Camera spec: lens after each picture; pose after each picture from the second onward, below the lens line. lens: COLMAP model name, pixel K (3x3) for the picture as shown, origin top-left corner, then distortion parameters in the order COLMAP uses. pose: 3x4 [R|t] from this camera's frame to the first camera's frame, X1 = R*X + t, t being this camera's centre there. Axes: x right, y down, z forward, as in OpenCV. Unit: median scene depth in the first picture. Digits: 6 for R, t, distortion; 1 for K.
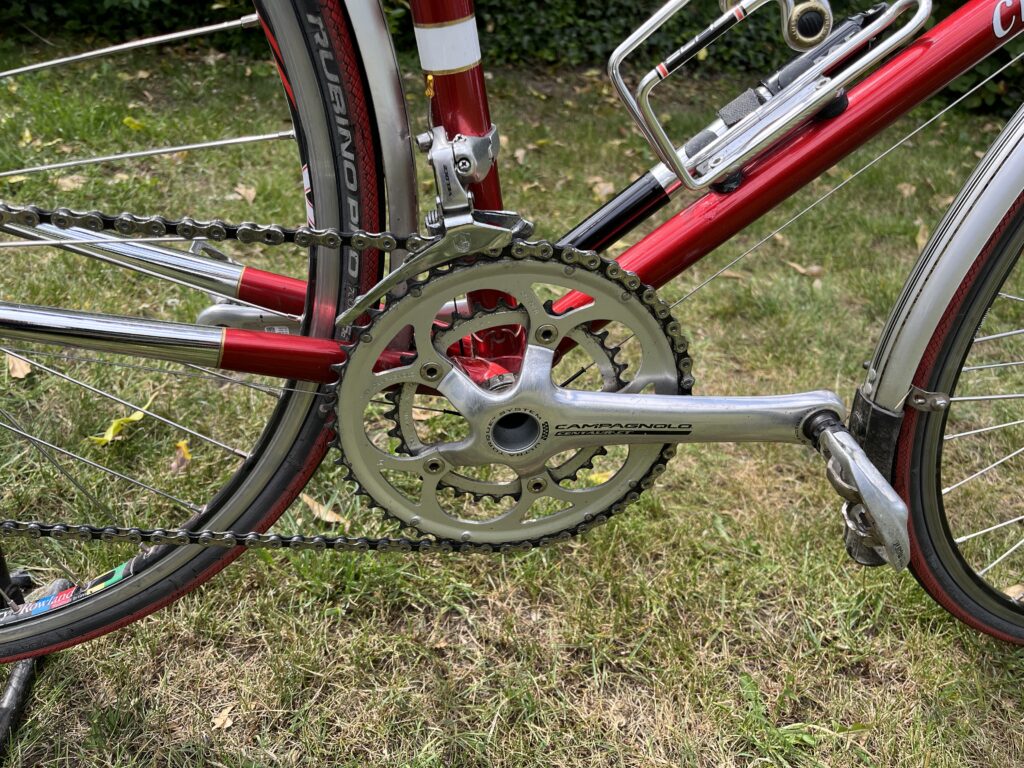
lens RADIAL K [[768.0, 0, 491.0], [0, 768.0, 384.9], [0, 0, 1]] dist [0.068502, -0.107010]
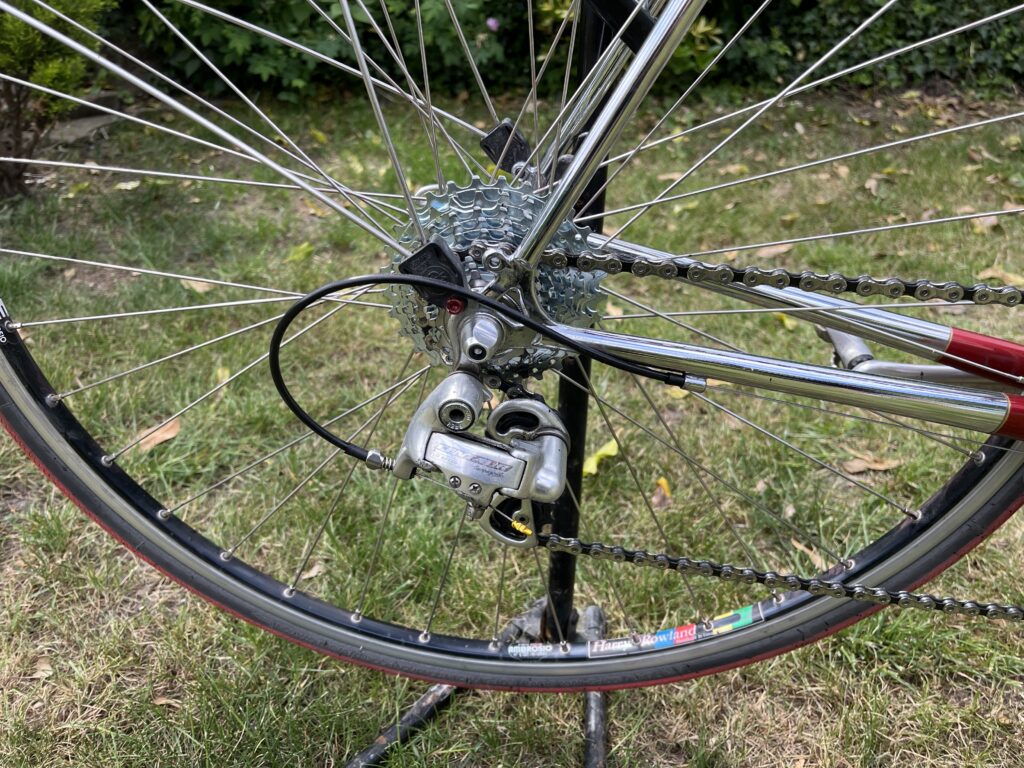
lens RADIAL K [[768.0, 0, 491.0], [0, 768.0, 384.9], [0, 0, 1]] dist [0.068502, -0.107010]
pose [[0.965526, 0.029941, -0.258579, -0.150636], [-0.039638, 0.998690, -0.032367, -0.004759], [0.257271, 0.041501, 0.965448, -0.024697]]
